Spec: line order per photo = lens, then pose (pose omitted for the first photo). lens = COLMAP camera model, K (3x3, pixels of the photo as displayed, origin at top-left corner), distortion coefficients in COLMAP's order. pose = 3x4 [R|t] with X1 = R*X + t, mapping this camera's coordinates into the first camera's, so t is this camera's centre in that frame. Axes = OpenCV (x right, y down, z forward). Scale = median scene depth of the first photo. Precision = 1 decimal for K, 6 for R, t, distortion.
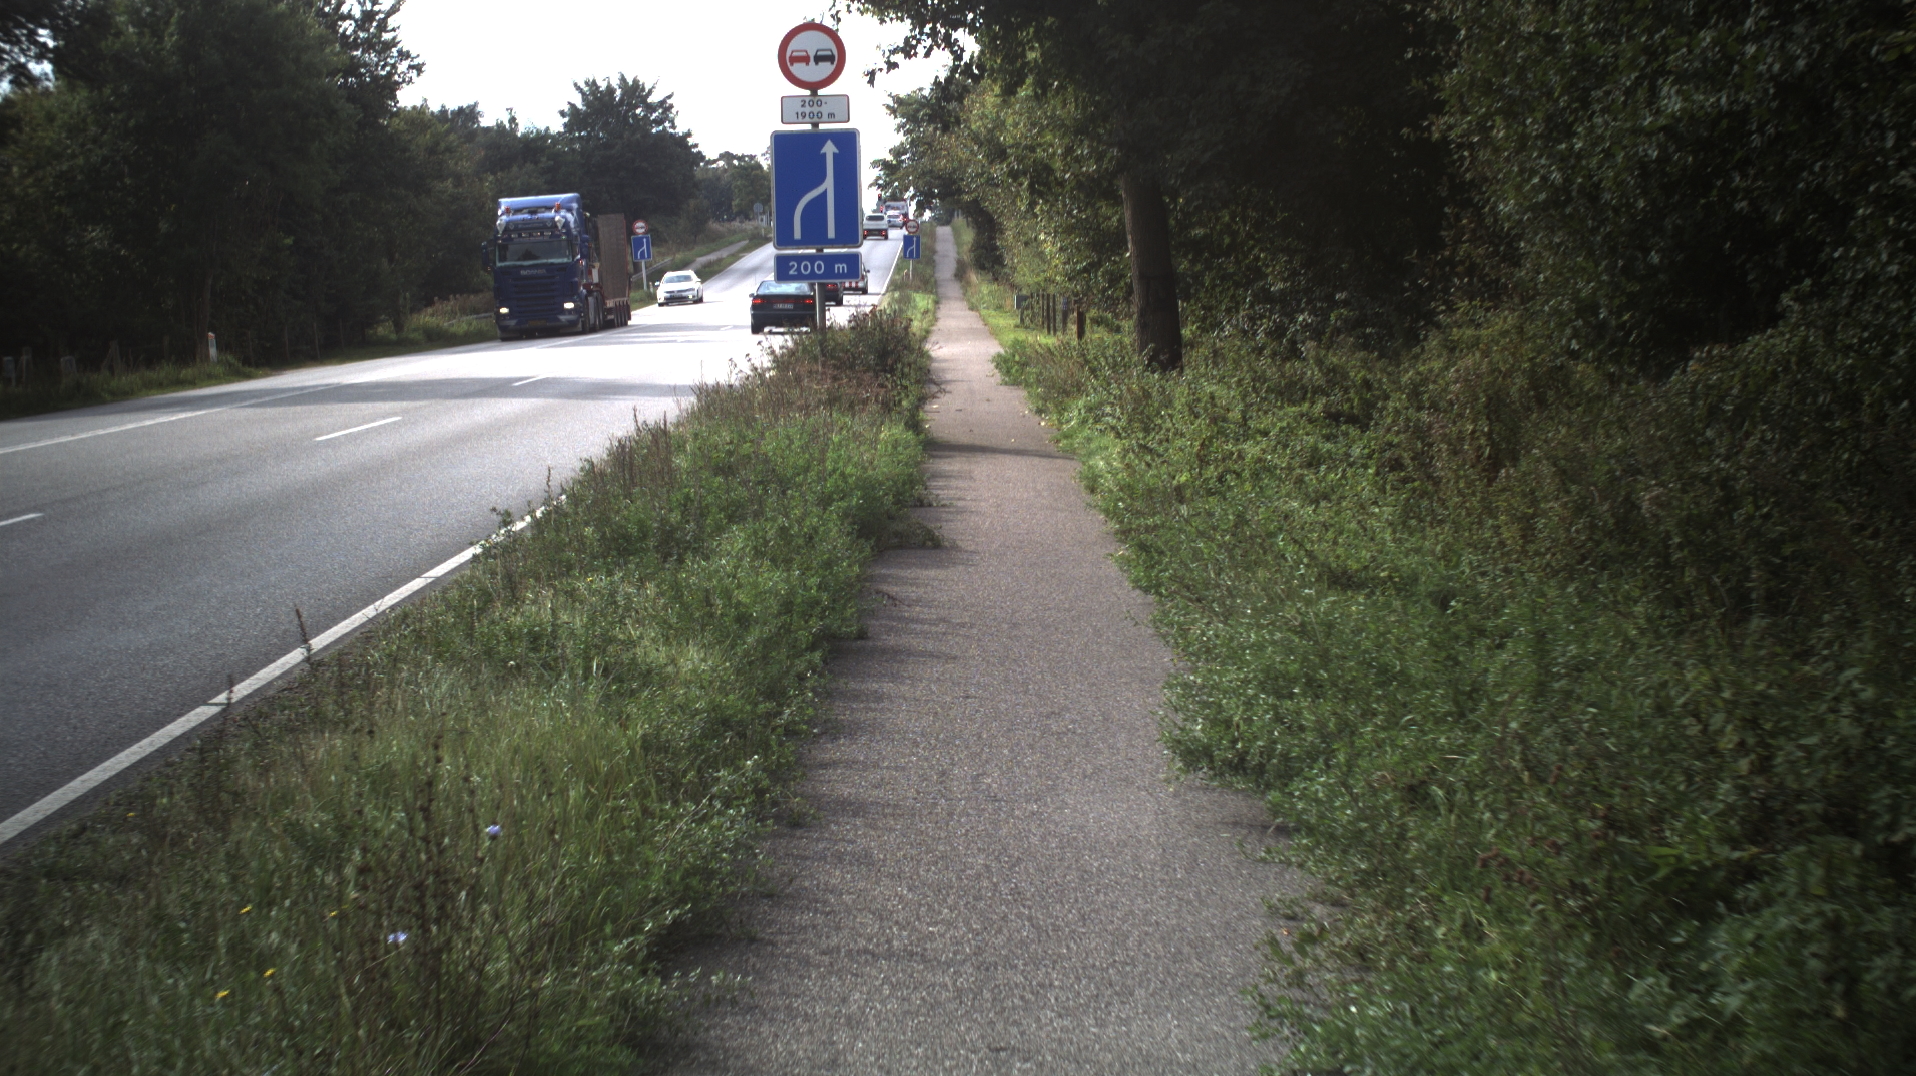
lens RADIAL K [[3364.4, 0, 949.0], [0, 3364.4, 549.6], [0, 0, 1]] dist [-0.254541, 0.000000]
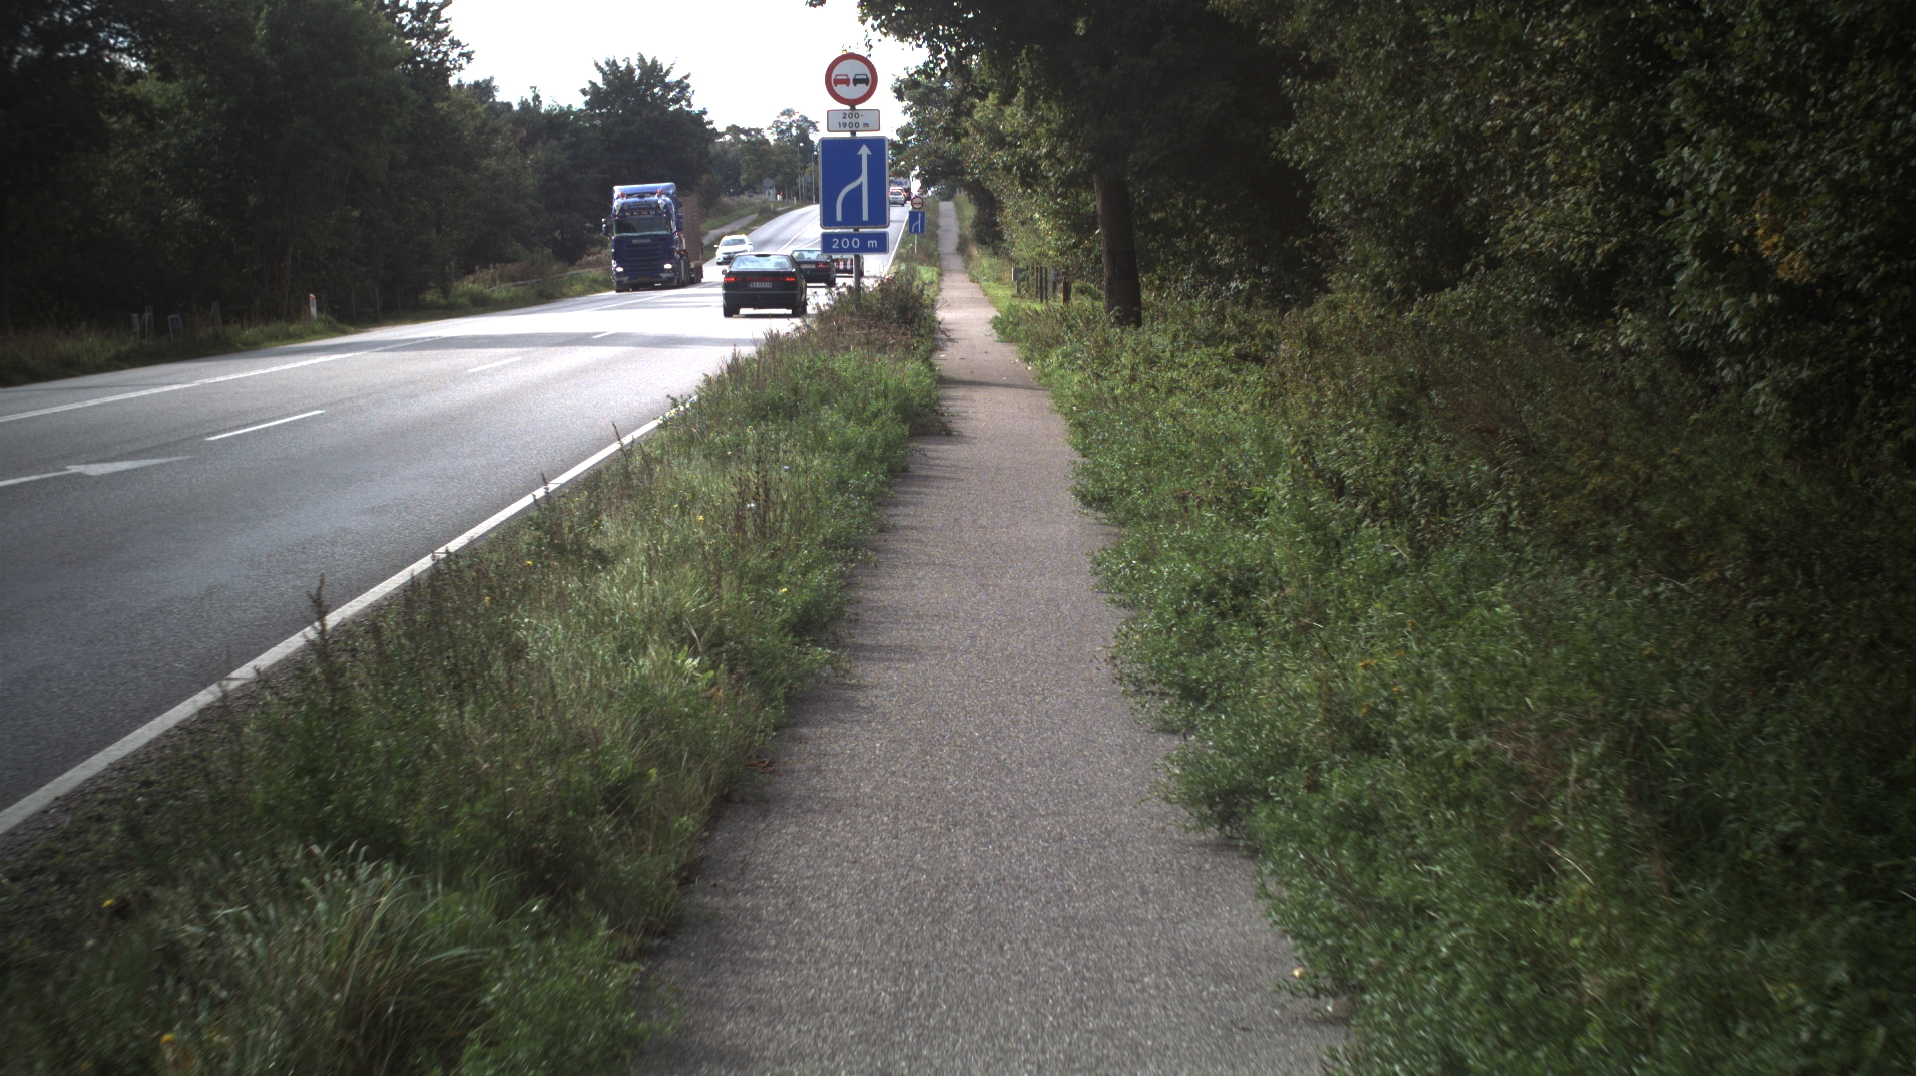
lens RADIAL K [[3364.4, 0, 955.0], [0, 3364.4, 546.3], [0, 0, 1]] dist [-0.254541, 0.000000]
pose [[0.999967, 0.007860, 0.002073, -0.001678], [-0.007874, 0.999946, 0.006828, 0.017987], [-0.002019, -0.006844, 0.999975, -0.222915]]
